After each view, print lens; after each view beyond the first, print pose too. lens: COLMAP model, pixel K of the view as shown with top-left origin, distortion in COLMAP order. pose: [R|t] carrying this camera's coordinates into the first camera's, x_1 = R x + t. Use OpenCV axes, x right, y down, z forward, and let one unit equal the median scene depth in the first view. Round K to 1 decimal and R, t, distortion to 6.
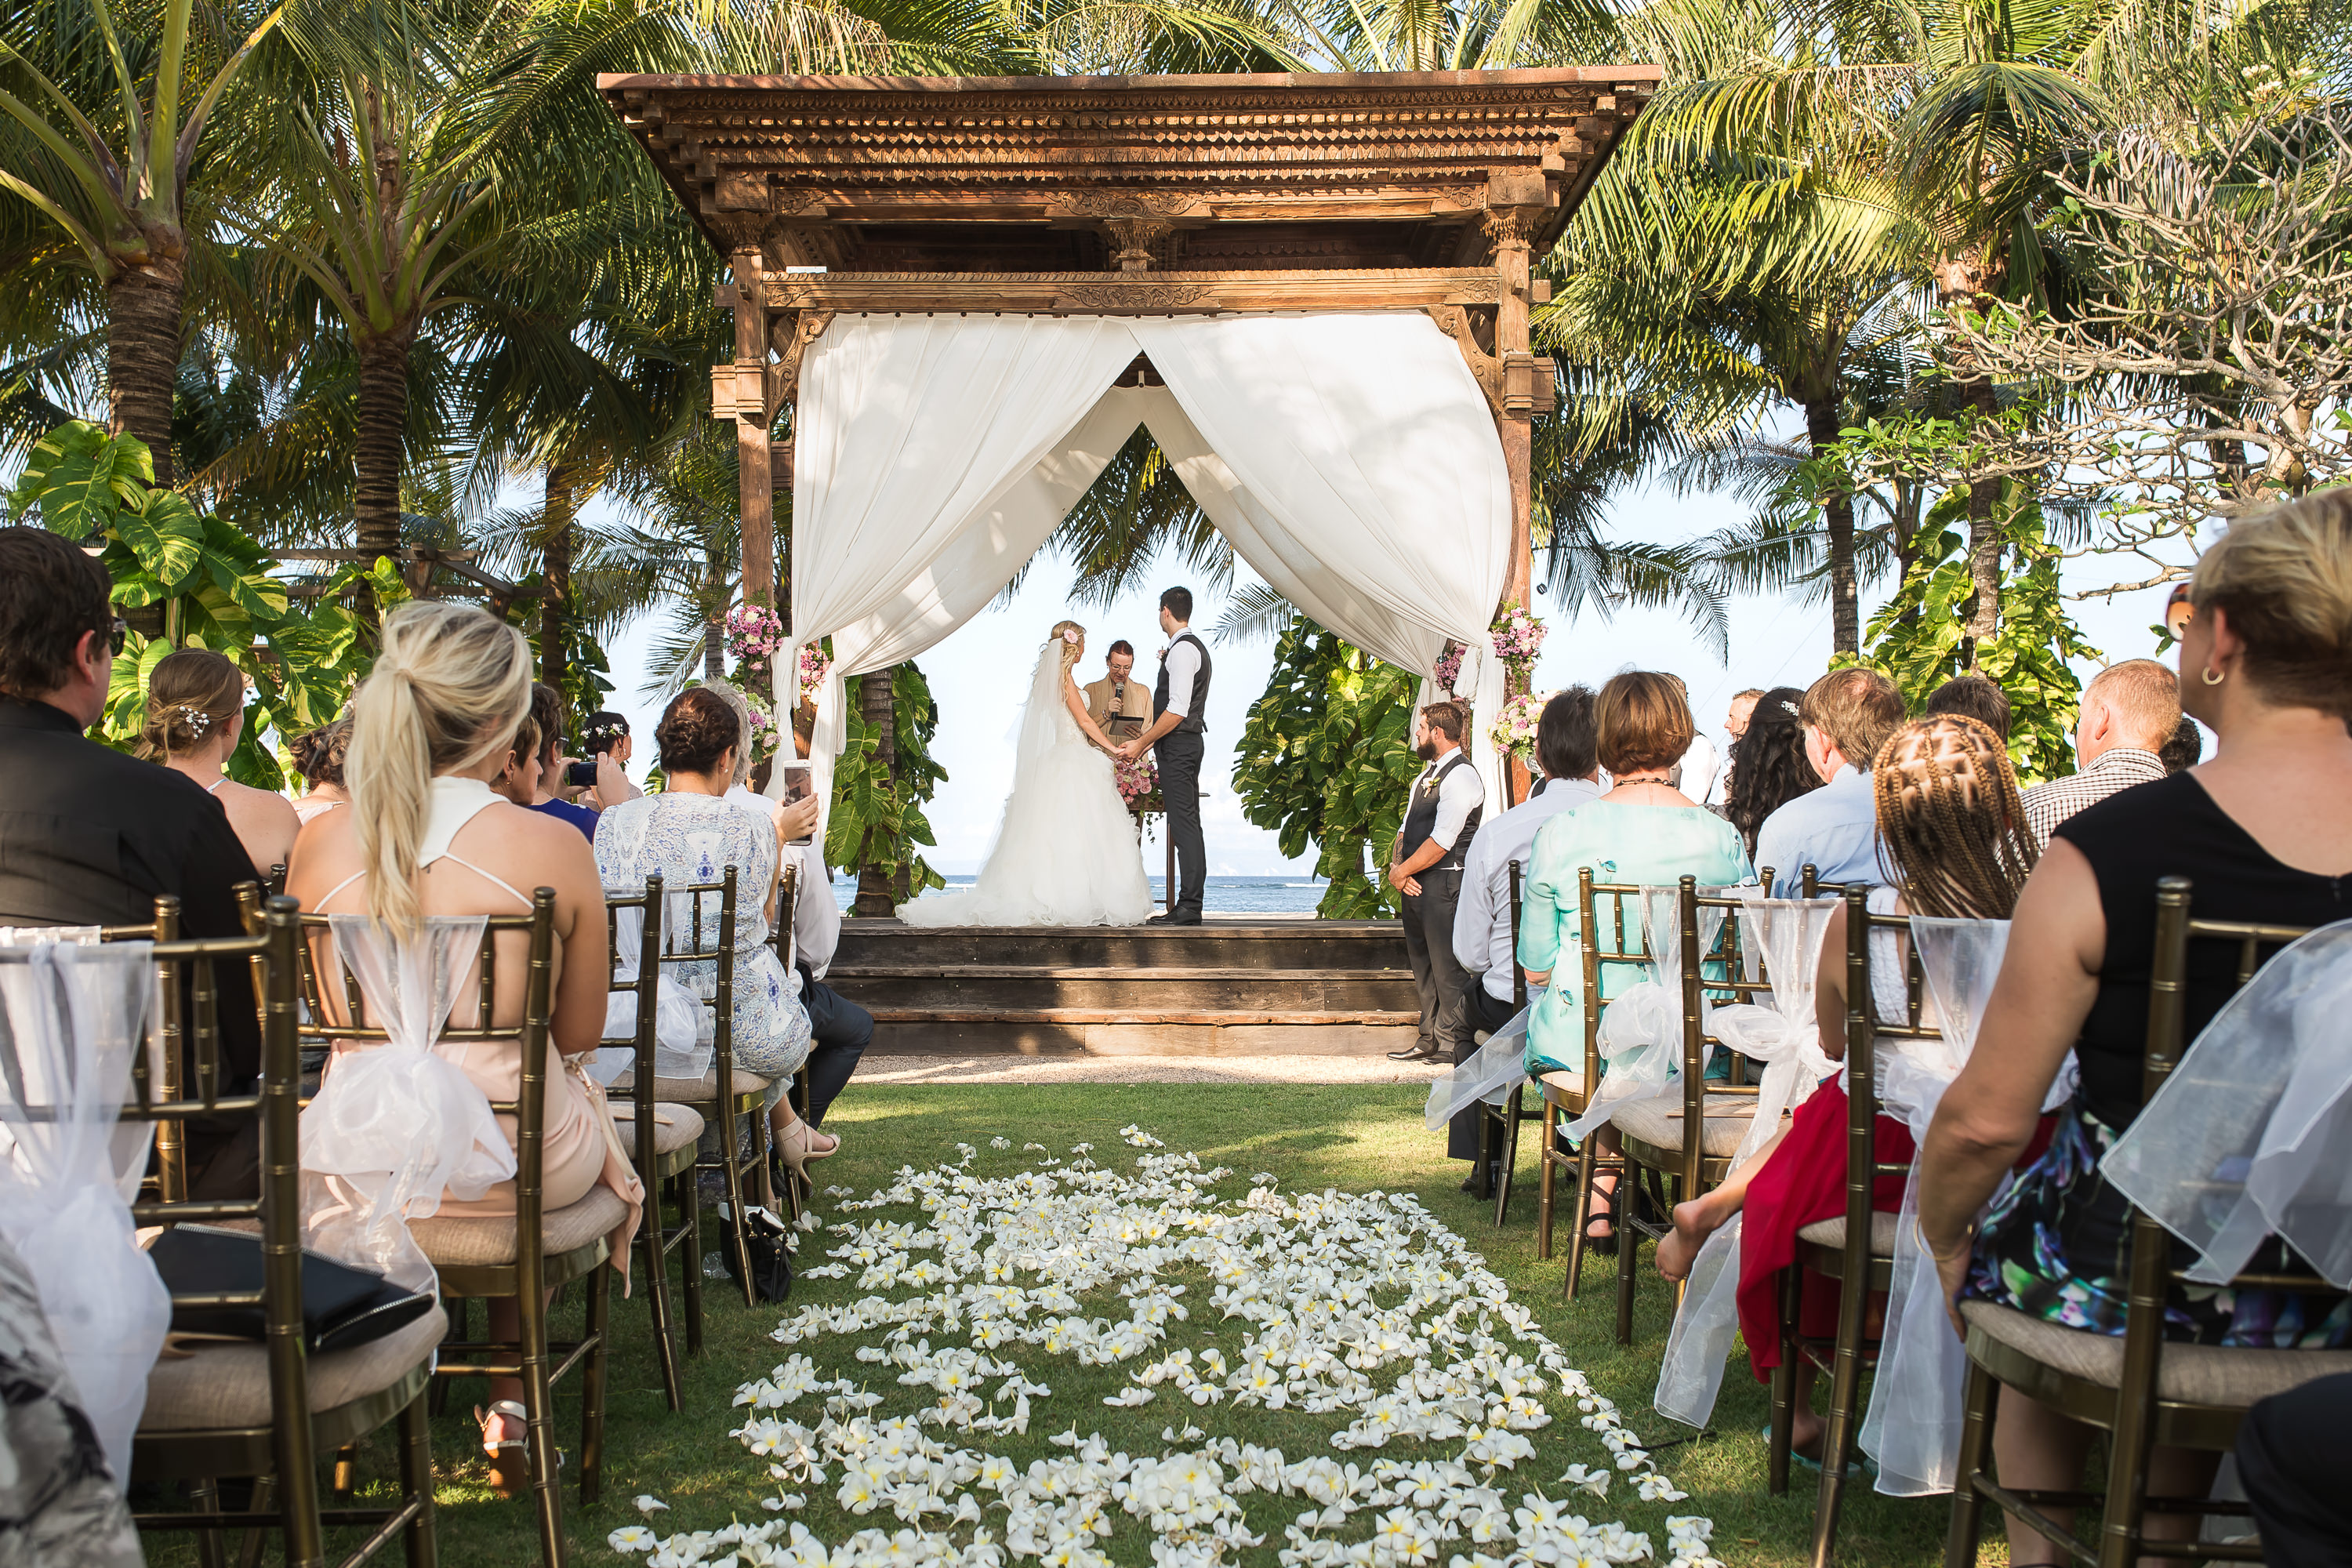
lens RADIAL K [[2242.5, 0, 1176.0], [0, 2242.5, 784.0], [0, 0, 1]] dist [-0.000851, -0.003176]
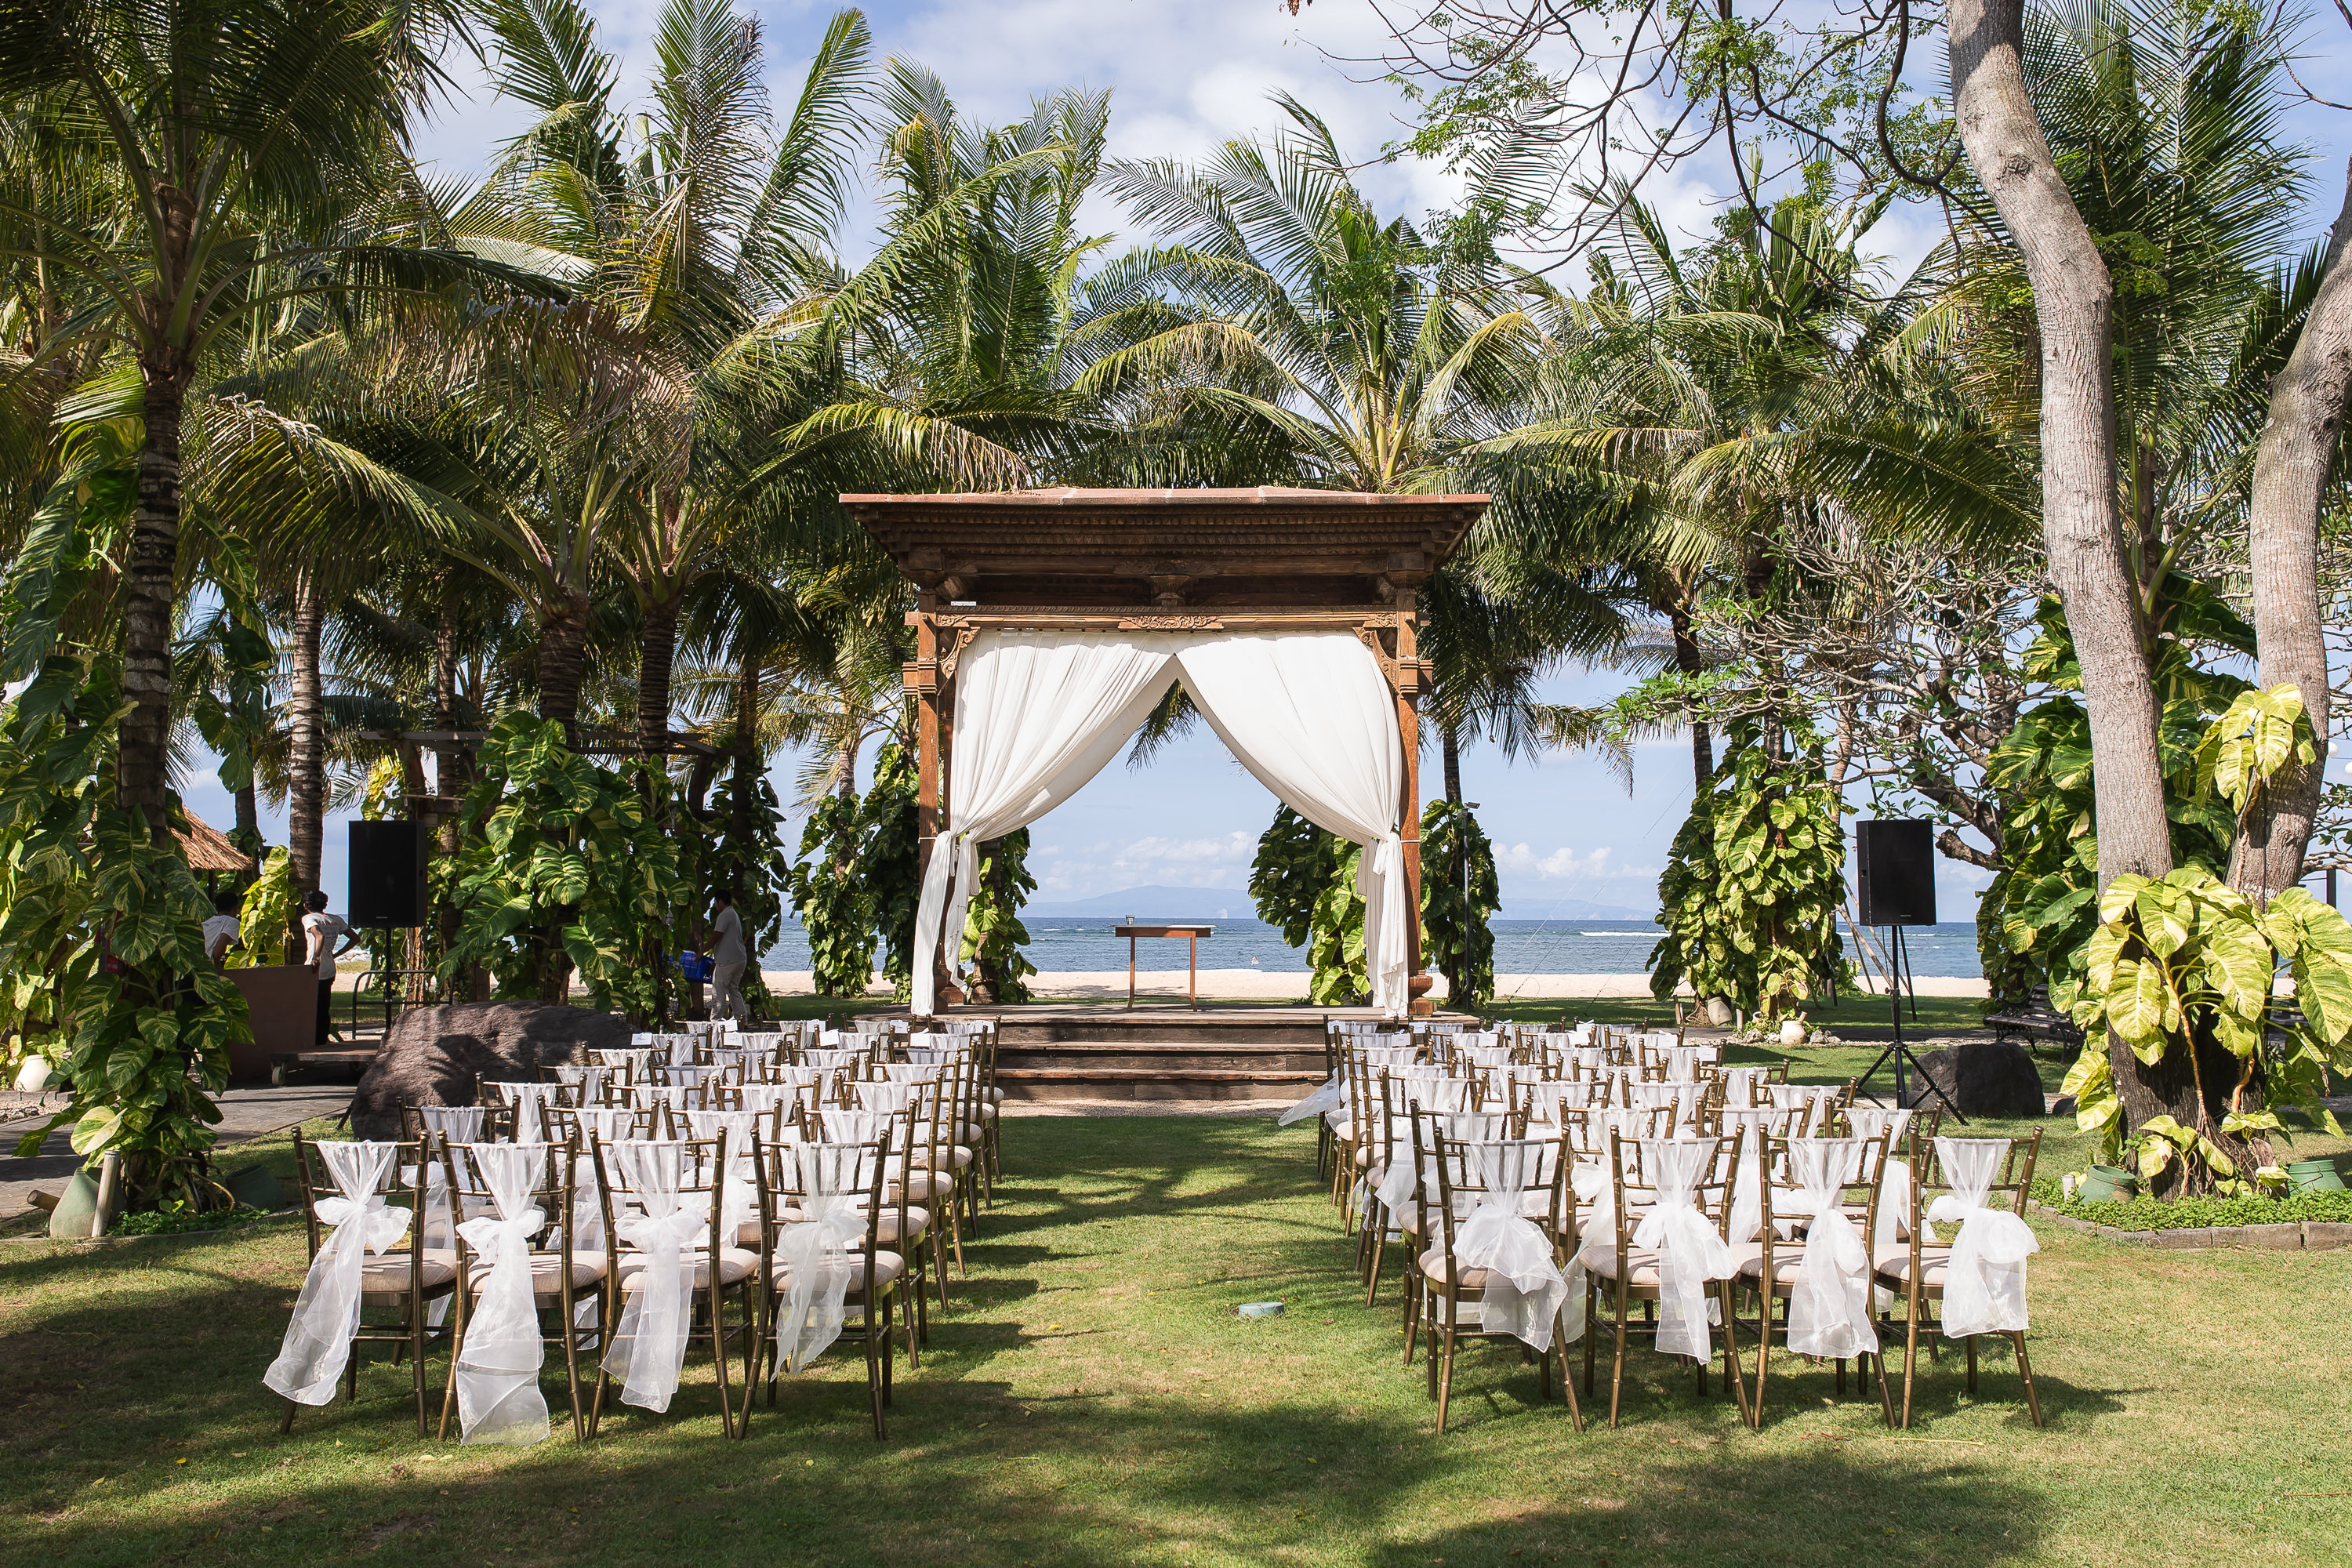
lens RADIAL K [[2242.5, 0, 1176.0], [0, 2242.5, 784.0], [0, 0, 1]] dist [-0.000851, -0.003176]
pose [[0.999731, -0.000980, -0.023165, 0.013111], [0.000542, 0.999821, -0.018886, -0.039784], [0.023179, 0.018869, 0.999553, -0.334518]]
